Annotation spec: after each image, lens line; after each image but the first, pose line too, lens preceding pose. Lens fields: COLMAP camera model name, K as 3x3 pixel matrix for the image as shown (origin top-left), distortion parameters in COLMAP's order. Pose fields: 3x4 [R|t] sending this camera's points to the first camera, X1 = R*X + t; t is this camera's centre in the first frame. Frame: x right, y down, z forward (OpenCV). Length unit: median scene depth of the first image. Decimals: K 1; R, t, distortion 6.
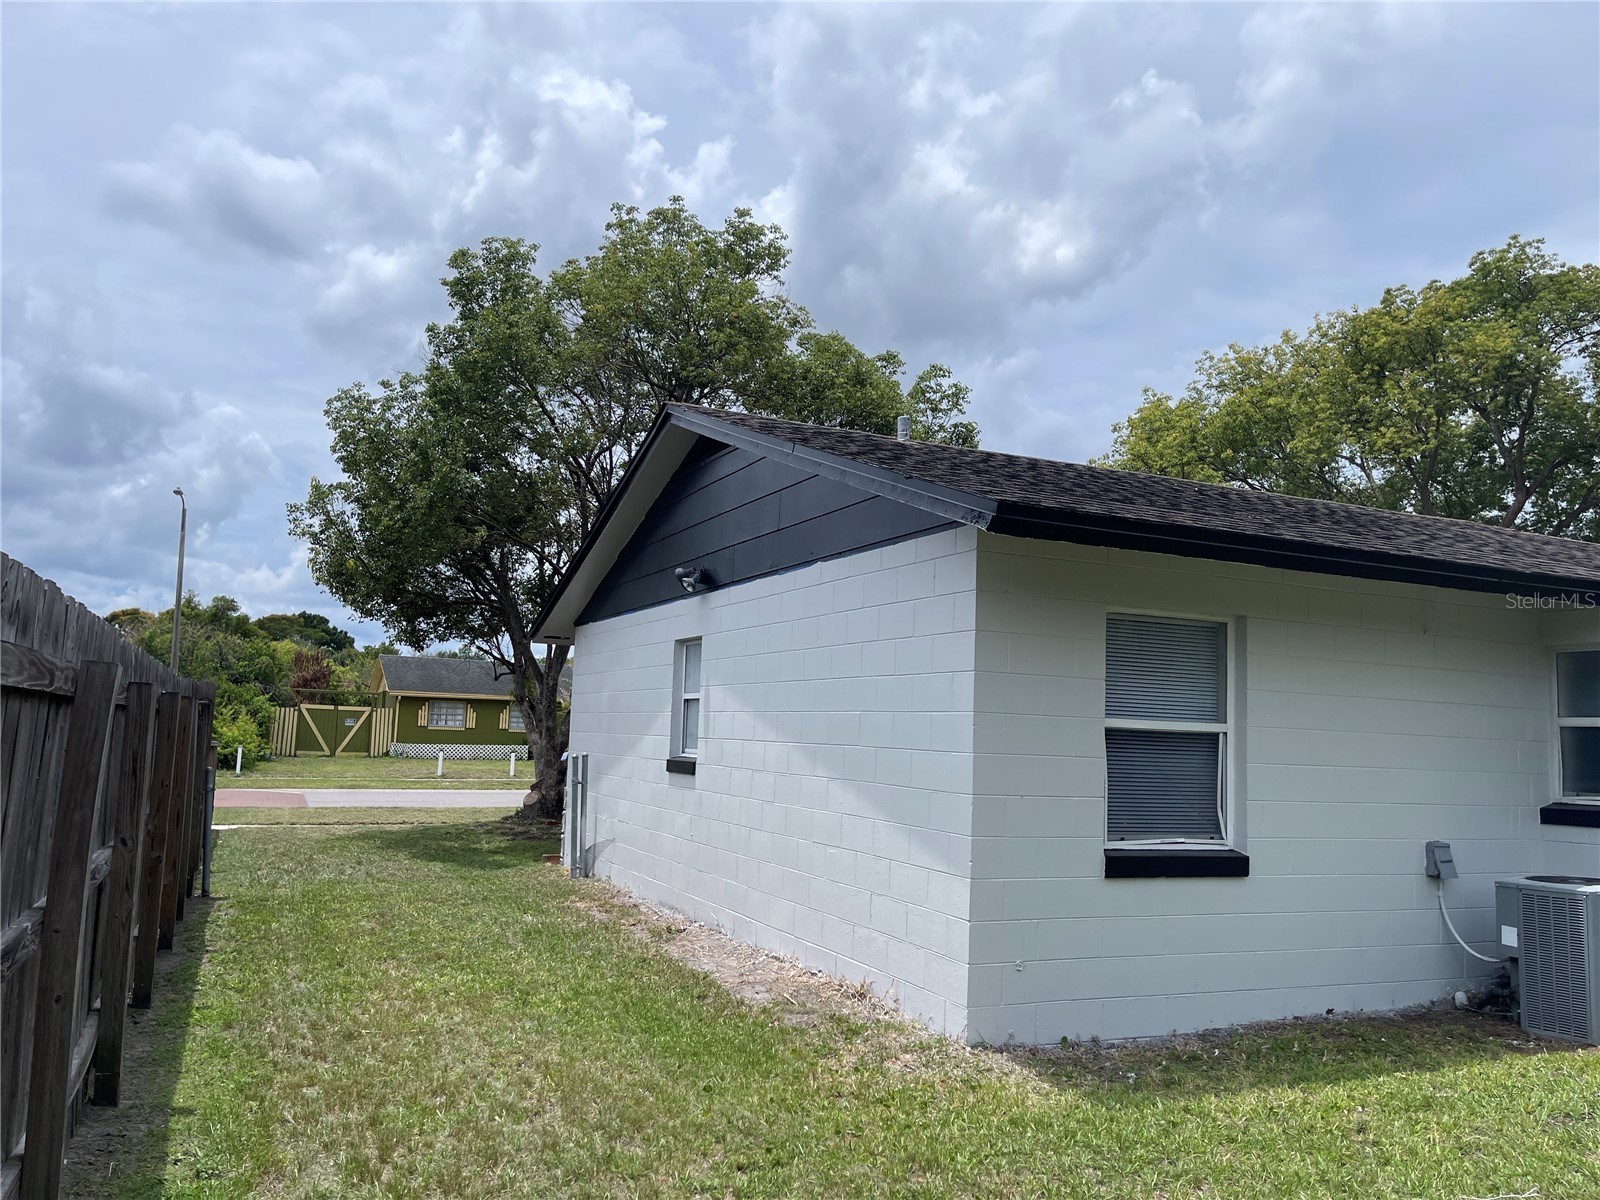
lens RADIAL K [[1216.6, 0, 802.3], [0, 1216.6, 611.0], [0, 0, 1]] dist [0.065625, -0.054782]
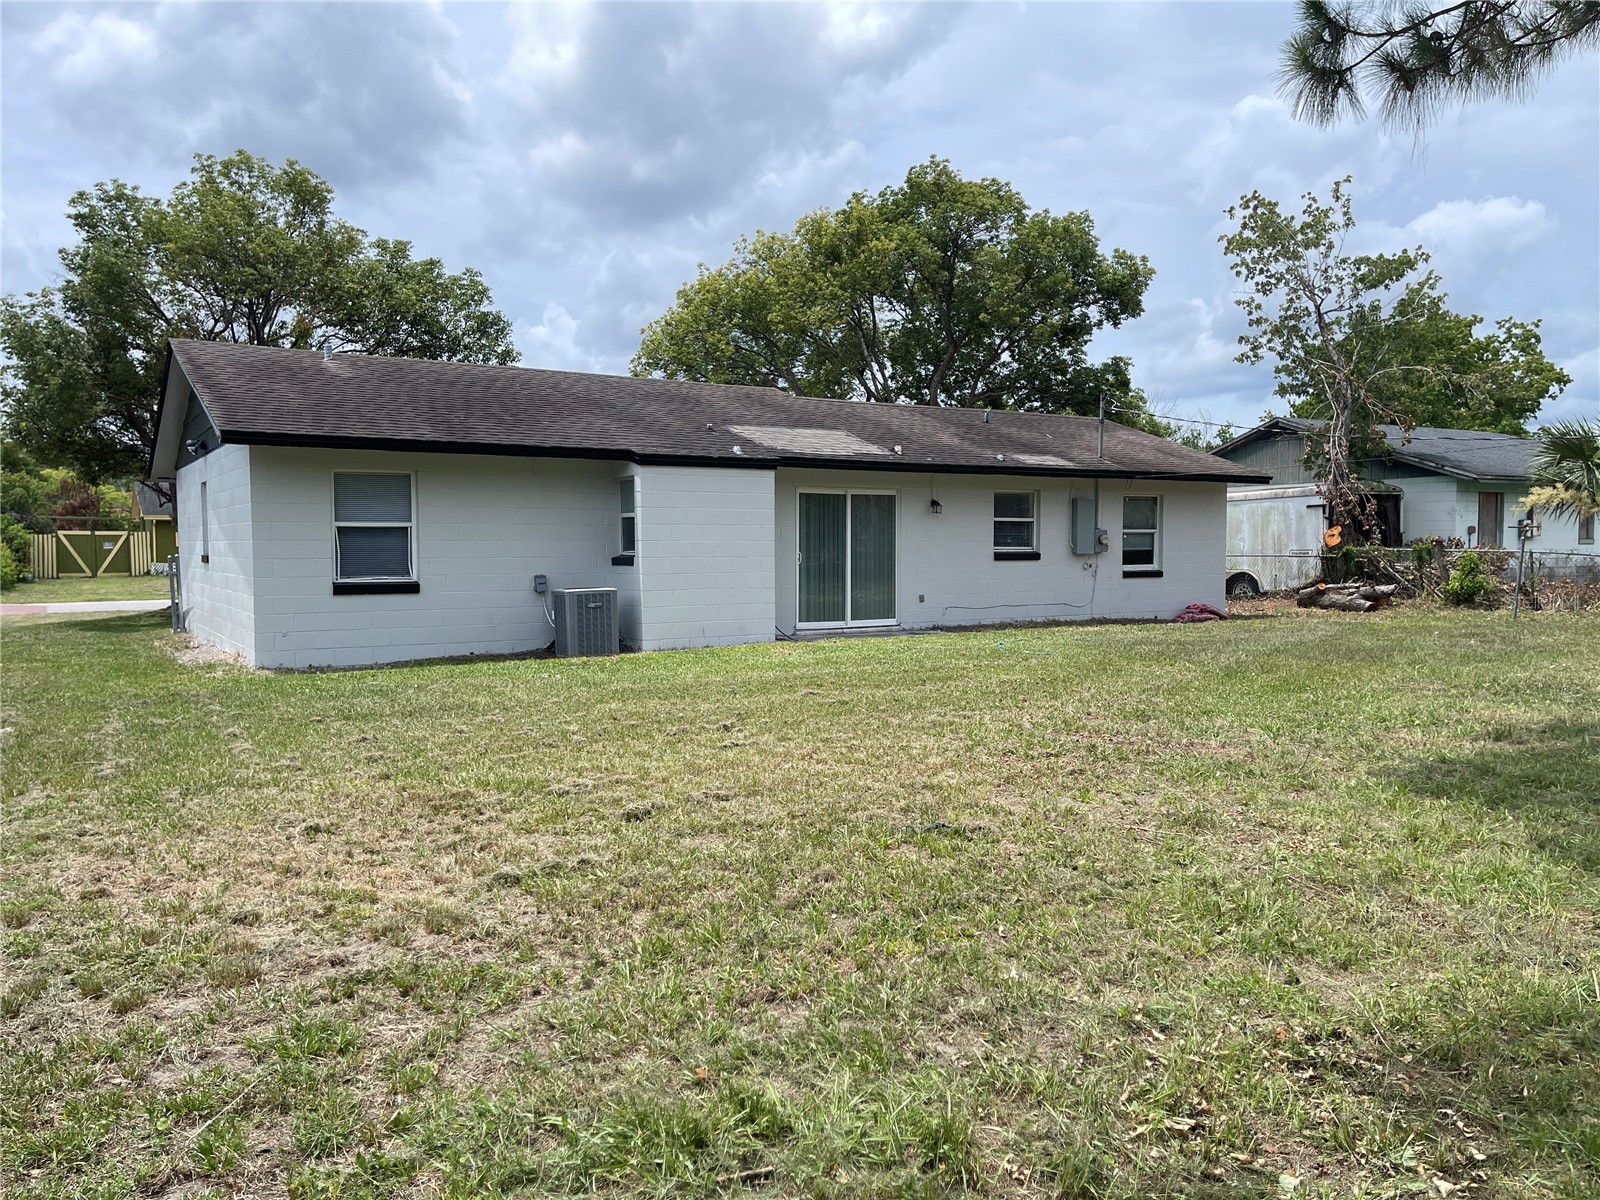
lens RADIAL K [[1216.6, 0, 799.4], [0, 1216.6, 599.4], [0, 0, 1]] dist [0.065625, -0.054782]
pose [[0.991576, -0.044512, 0.121639, 0.304369], [0.026046, 0.988436, 0.149385, -0.030509], [-0.126882, -0.144959, 0.981268, -0.477177]]
